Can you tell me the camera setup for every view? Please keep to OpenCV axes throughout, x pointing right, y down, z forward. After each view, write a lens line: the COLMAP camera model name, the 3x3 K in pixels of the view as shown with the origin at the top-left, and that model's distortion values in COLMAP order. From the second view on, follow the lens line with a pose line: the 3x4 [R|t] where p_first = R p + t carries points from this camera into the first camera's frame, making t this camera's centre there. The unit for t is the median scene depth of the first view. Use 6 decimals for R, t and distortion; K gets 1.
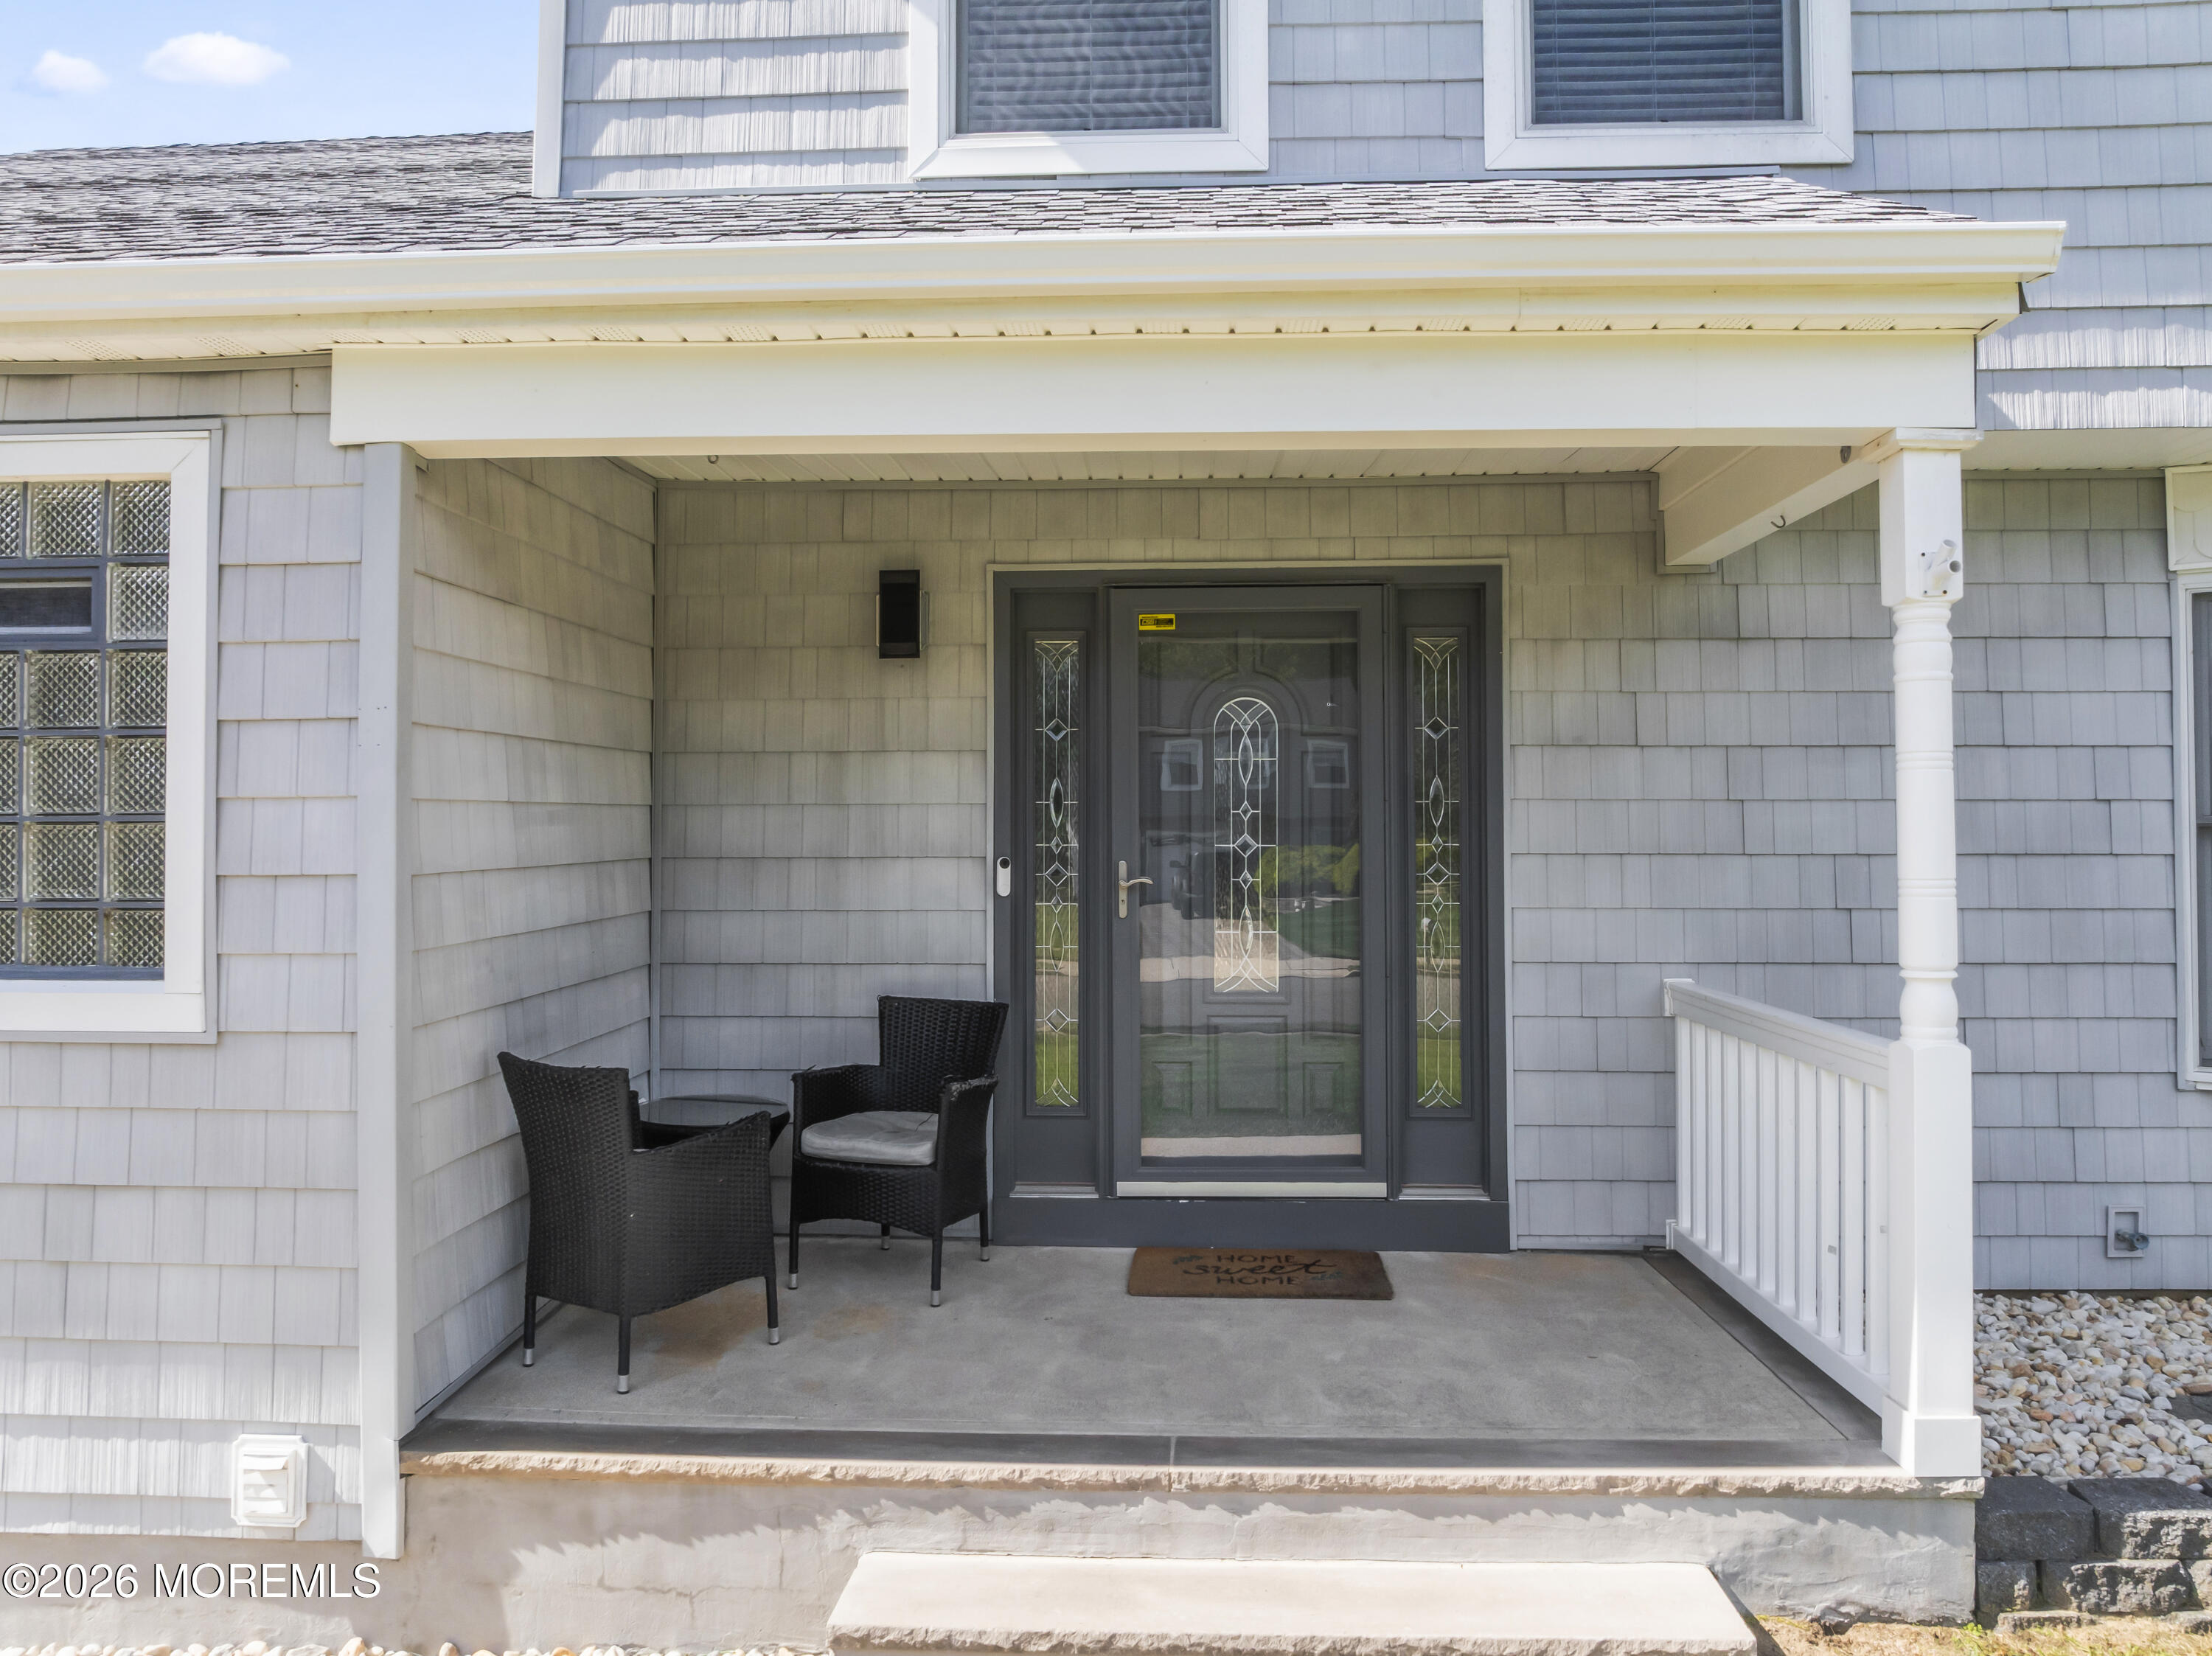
lens RADIAL K [[1601.2, 0, 1099.7], [0, 1601.2, 821.0], [0, 0, 1]] dist [-0.050393, 0.012334]
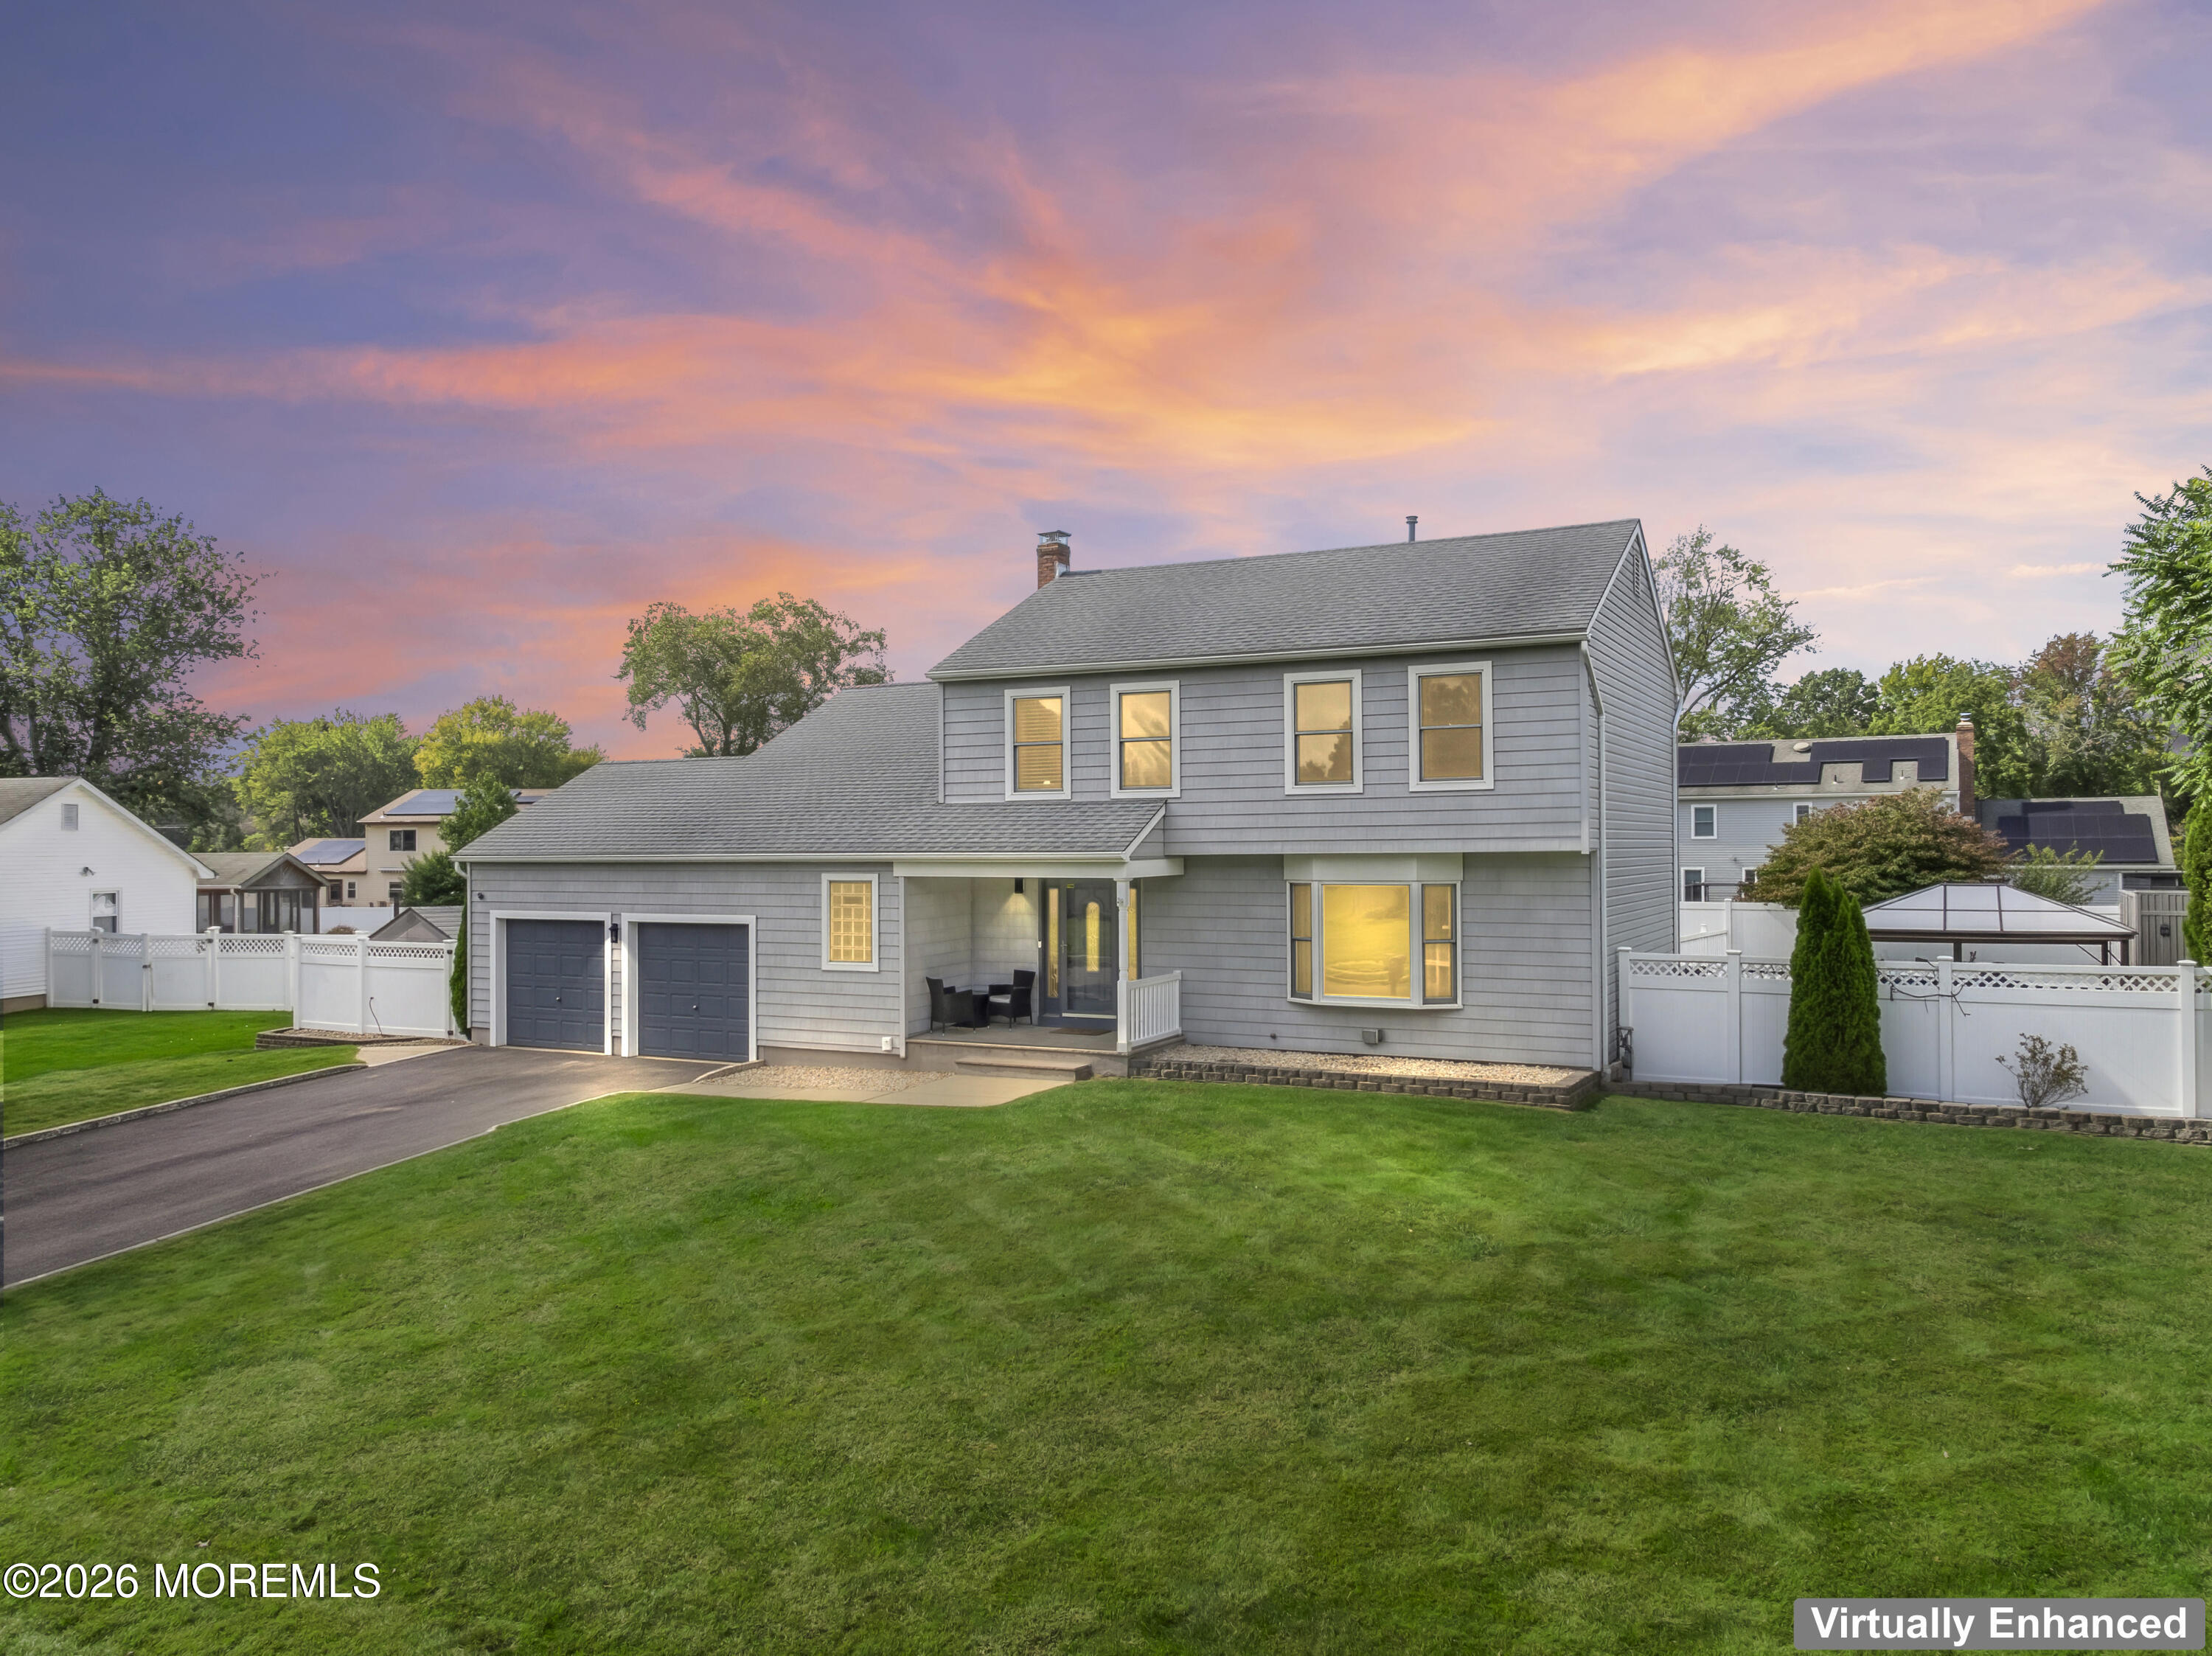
lens RADIAL K [[1601.2, 0, 1103.3], [0, 1601.2, 826.2], [0, 0, 1]] dist [-0.050393, 0.012334]
pose [[0.910612, -0.008580, -0.413174, 2.451310], [0.009079, 0.999958, -0.000756, -0.362144], [0.413163, -0.003063, 0.910652, -3.755933]]
